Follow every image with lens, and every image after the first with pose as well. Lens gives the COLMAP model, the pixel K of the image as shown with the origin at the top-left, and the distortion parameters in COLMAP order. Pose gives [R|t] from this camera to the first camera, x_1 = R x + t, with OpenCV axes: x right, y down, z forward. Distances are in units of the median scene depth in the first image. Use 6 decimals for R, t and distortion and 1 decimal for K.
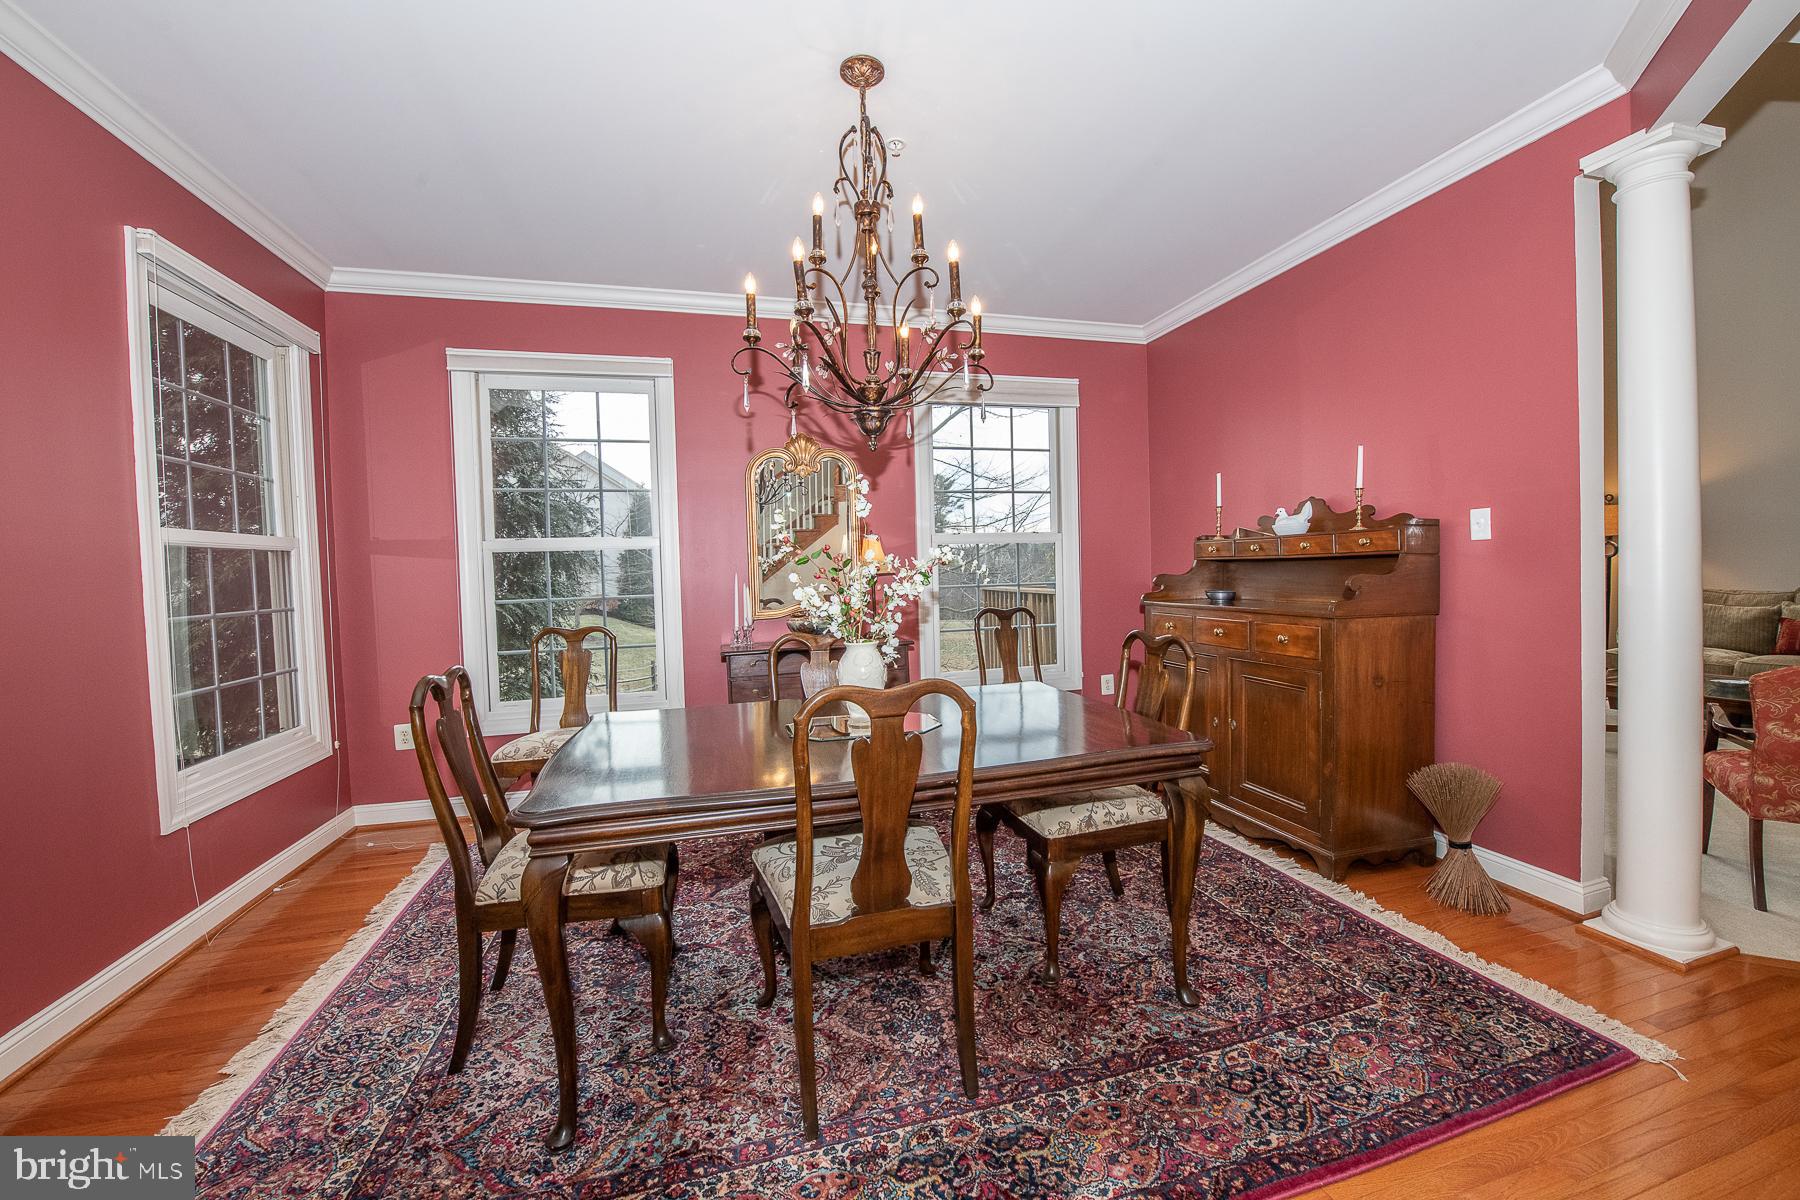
lens RADIAL K [[749.9, 0, 886.5], [0, 749.9, 595.3], [0, 0, 1]] dist [-0.019229, -0.002150]
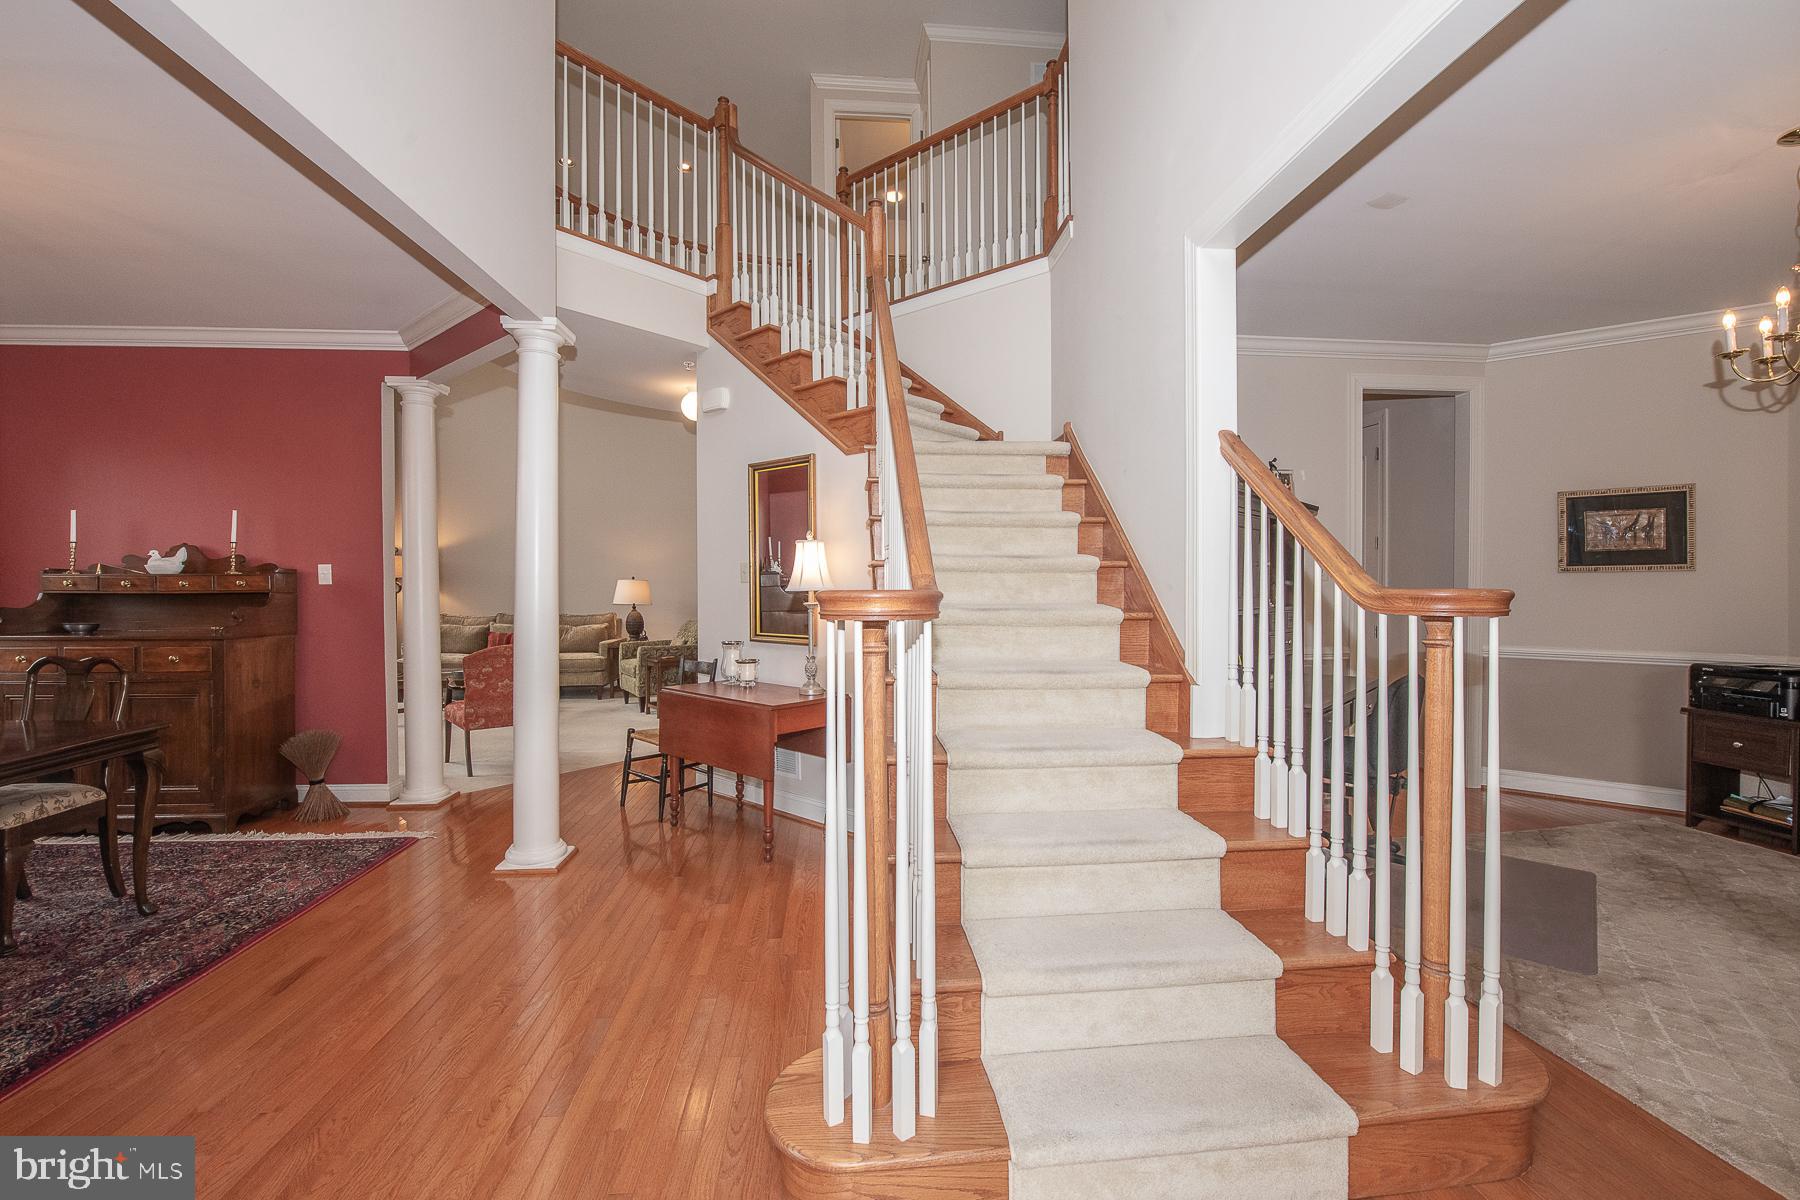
lens RADIAL K [[749.9, 0, 894.4], [0, 749.9, 591.7], [0, 0, 1]] dist [-0.019229, -0.002150]
pose [[0.201067, 0.017140, 0.979428, -0.460932], [0.027391, 0.999358, -0.023112, 0.007524], [-0.979194, 0.031474, 0.200468, -0.463339]]
